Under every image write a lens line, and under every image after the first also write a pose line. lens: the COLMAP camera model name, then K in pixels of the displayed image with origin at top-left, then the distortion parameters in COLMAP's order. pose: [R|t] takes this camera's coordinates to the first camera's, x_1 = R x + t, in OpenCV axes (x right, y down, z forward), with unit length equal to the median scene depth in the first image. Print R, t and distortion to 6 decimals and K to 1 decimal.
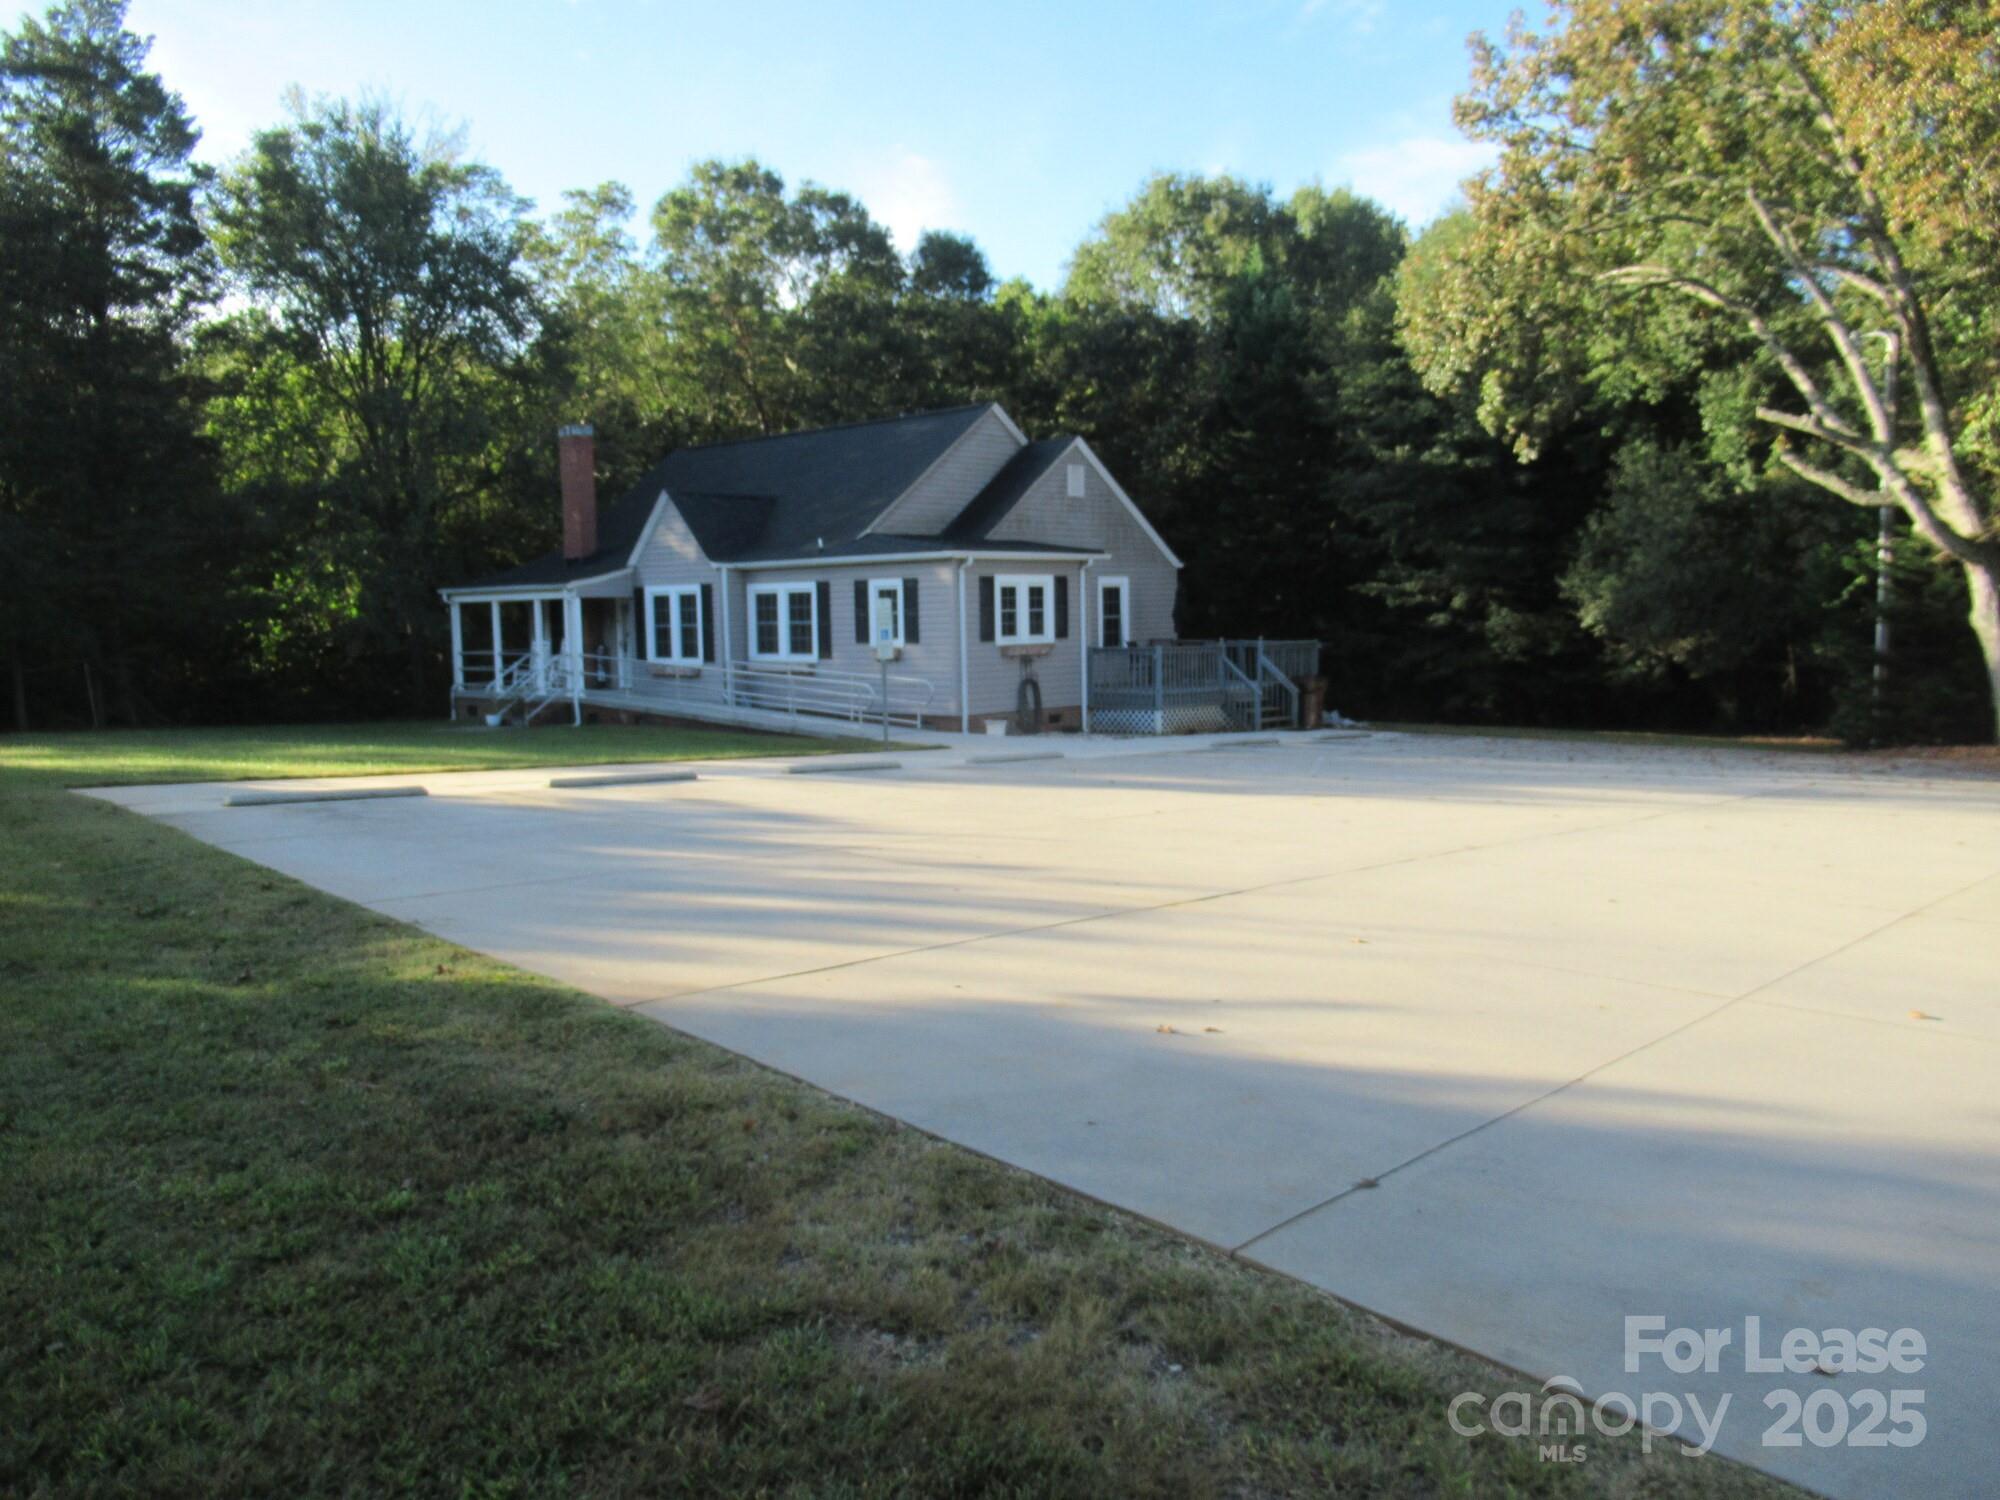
lens RADIAL K [[1478.9, 0, 1001.5], [0, 1478.9, 746.0], [0, 0, 1]] dist [-0.019083, 0.013154]
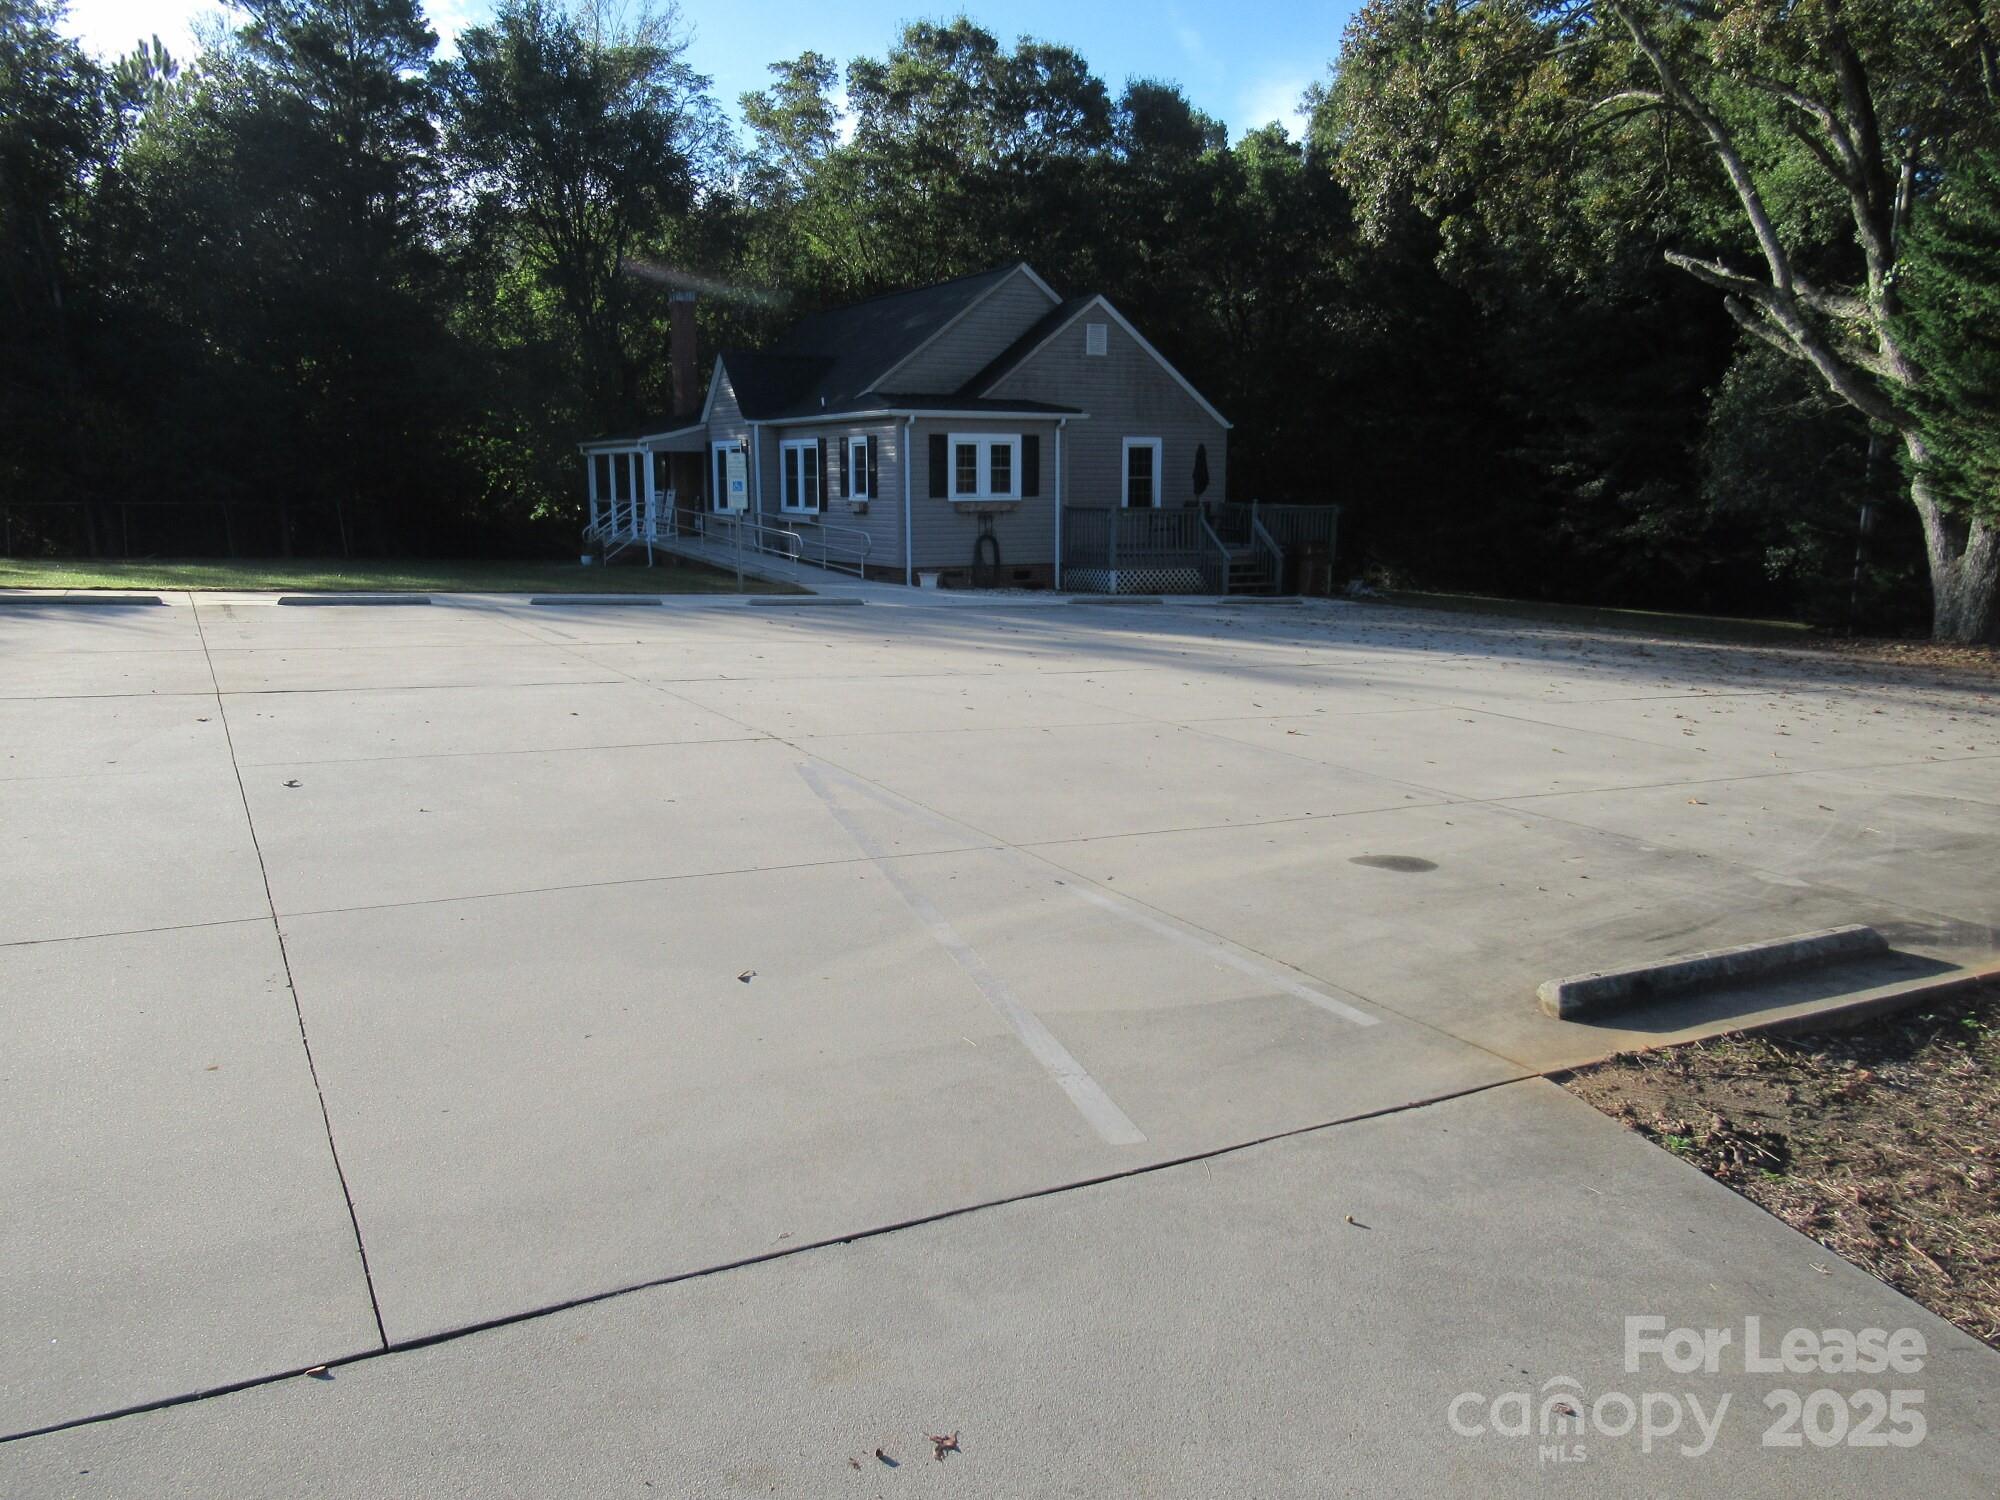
lens RADIAL K [[1478.9, 0, 1001.5], [0, 1478.9, 746.0], [0, 0, 1]] dist [-0.019083, 0.013154]
pose [[0.955555, 0.069494, -0.286507, 0.301308], [-0.043253, 0.994351, 0.096928, 0.000773], [0.291624, -0.080228, 0.953163, 0.001954]]
